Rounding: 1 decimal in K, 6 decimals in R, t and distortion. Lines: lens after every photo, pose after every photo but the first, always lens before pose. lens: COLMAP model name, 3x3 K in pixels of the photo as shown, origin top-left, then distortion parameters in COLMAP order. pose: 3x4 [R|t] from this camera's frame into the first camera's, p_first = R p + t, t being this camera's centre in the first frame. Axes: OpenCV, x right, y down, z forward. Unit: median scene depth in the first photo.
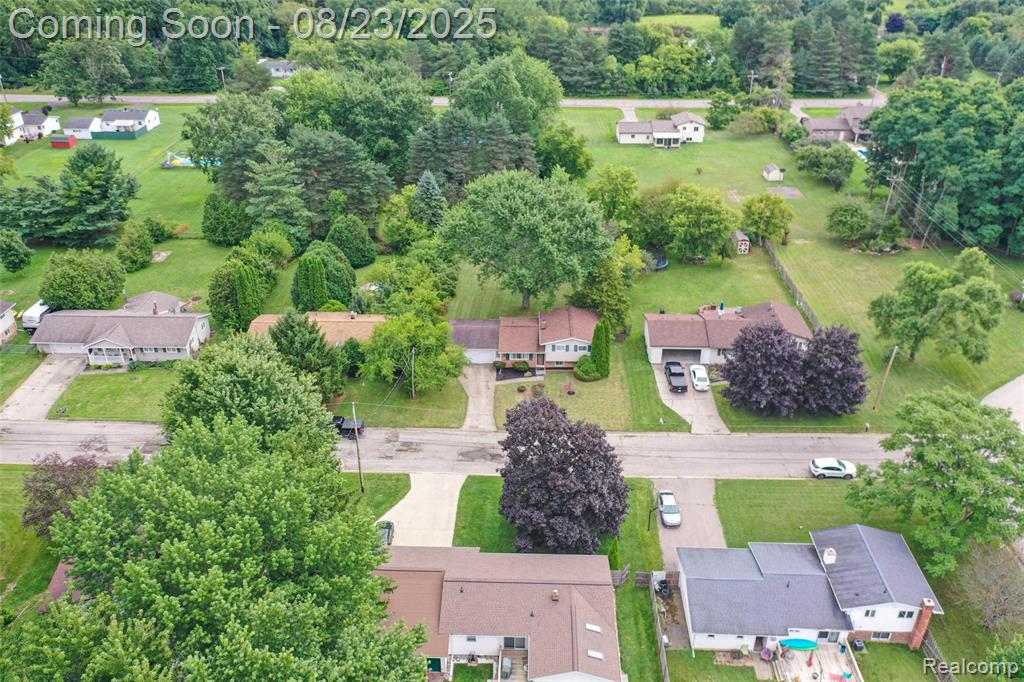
lens RADIAL K [[814.9, 0, 508.1], [0, 814.9, 343.2], [0, 0, 1]] dist [0.003311, 0.003109]
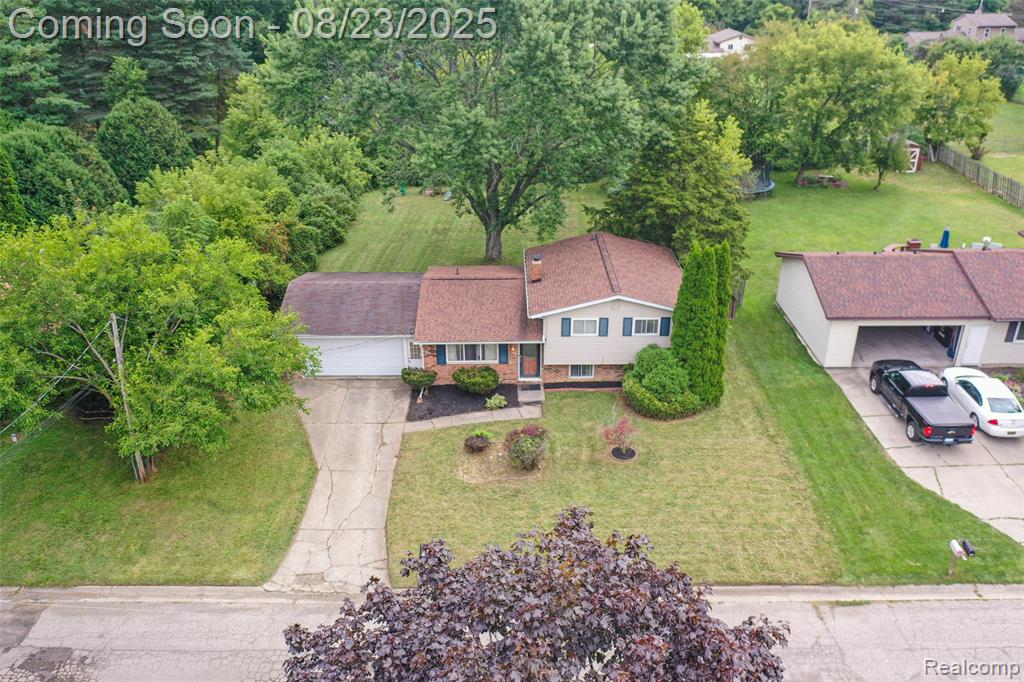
lens RADIAL K [[814.9, 0, 508.1], [0, 814.9, 343.2], [0, 0, 1]] dist [0.003311, 0.003109]
pose [[0.999596, -0.016771, 0.022954, 0.021535], [0.018043, 0.998247, -0.056376, 0.032514], [-0.021968, 0.056767, 0.998146, 0.632941]]
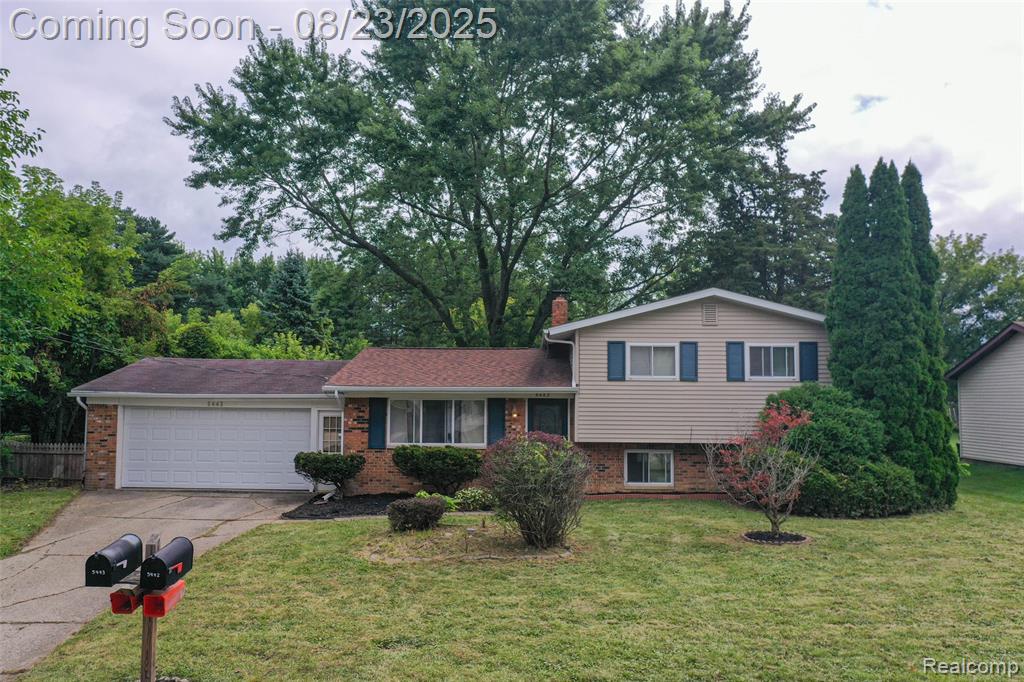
lens RADIAL K [[814.9, 0, 508.1], [0, 814.9, 343.2], [0, 0, 1]] dist [0.003311, 0.003109]
pose [[0.999939, 0.007305, -0.008259, 0.031954], [-0.010649, 0.833878, -0.551846, 0.105538], [0.002856, 0.551900, 0.833905, 0.830653]]
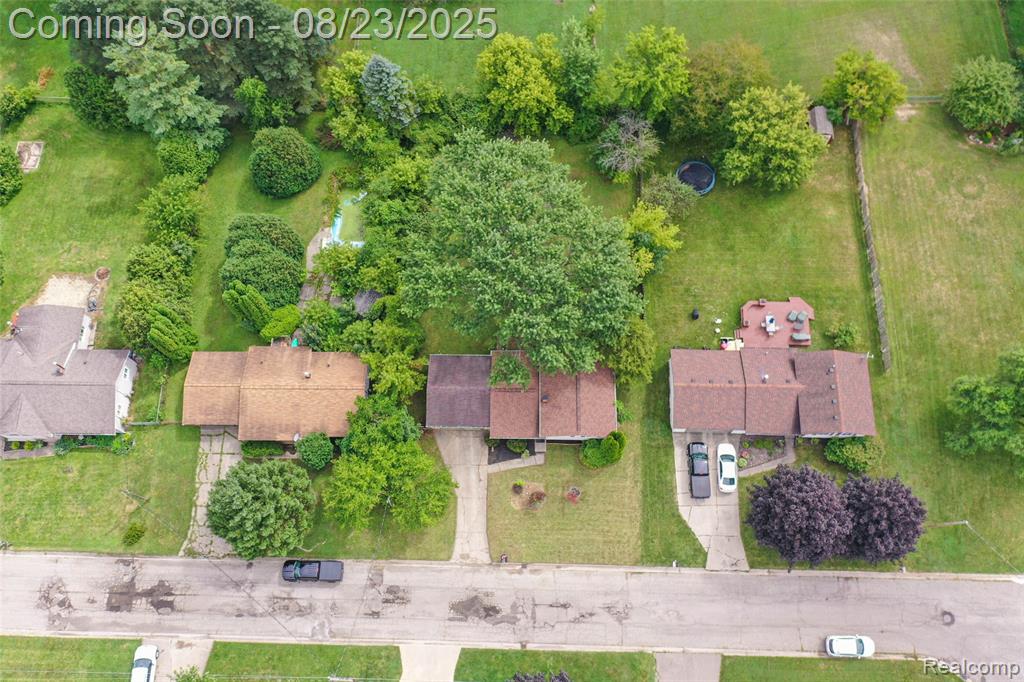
lens RADIAL K [[814.9, 0, 508.1], [0, 814.9, 343.2], [0, 0, 1]] dist [0.003311, 0.003109]
pose [[0.999839, -0.013903, -0.011347, 0.017328], [0.017939, 0.756982, 0.653189, -0.601218], [-0.000492, -0.653287, 0.757110, 0.427696]]
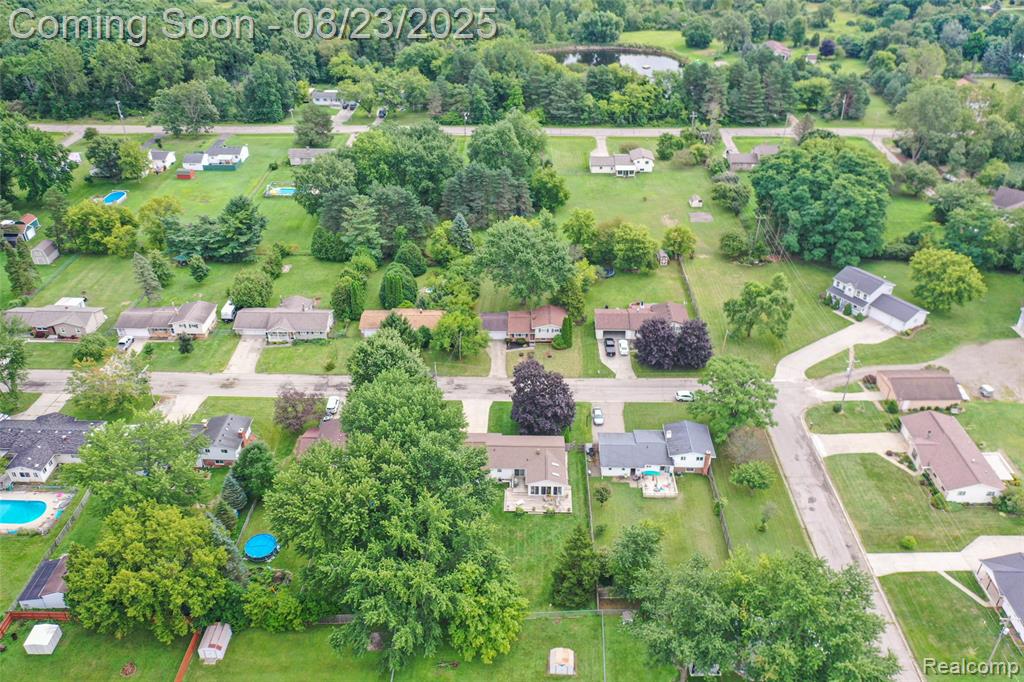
lens RADIAL K [[814.9, 0, 508.1], [0, 814.9, 343.2], [0, 0, 1]] dist [0.003311, 0.003109]
pose [[0.999980, -0.005292, 0.003551, -0.017306], [0.005112, 0.998791, 0.048894, -0.051499], [-0.003805, -0.048875, 0.998798, -0.716629]]
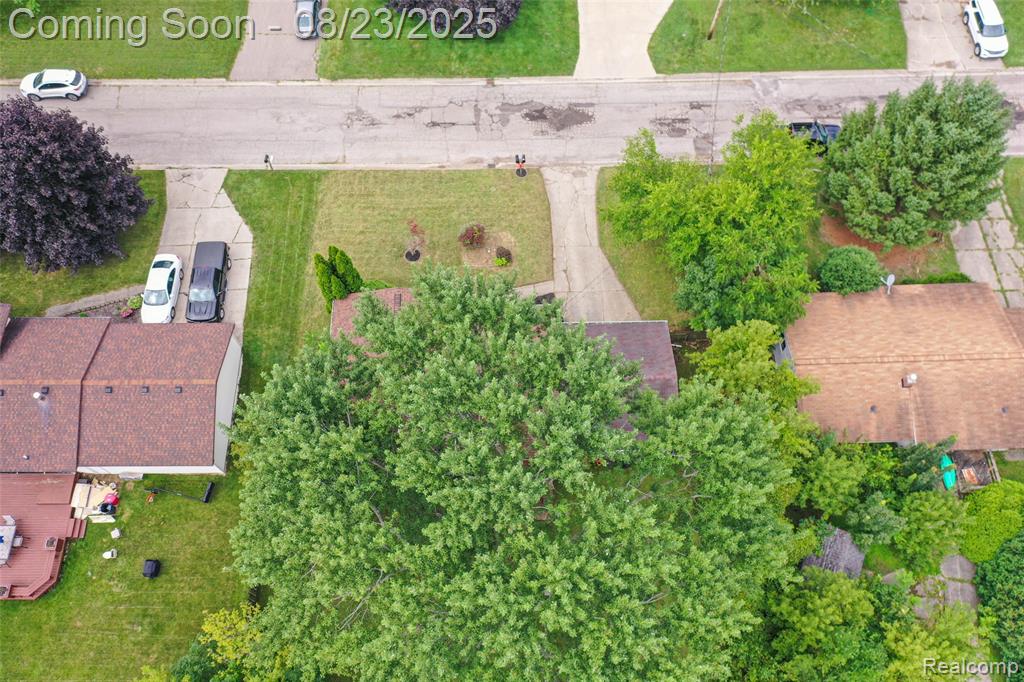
lens RADIAL K [[814.9, 0, 508.1], [0, 814.9, 343.2], [0, 0, 1]] dist [0.003311, 0.003109]
pose [[-0.998945, 0.045174, -0.008260, 0.019864], [-0.011677, -0.075906, 0.997047, -0.468329], [0.044414, 0.996091, 0.076354, 0.976735]]
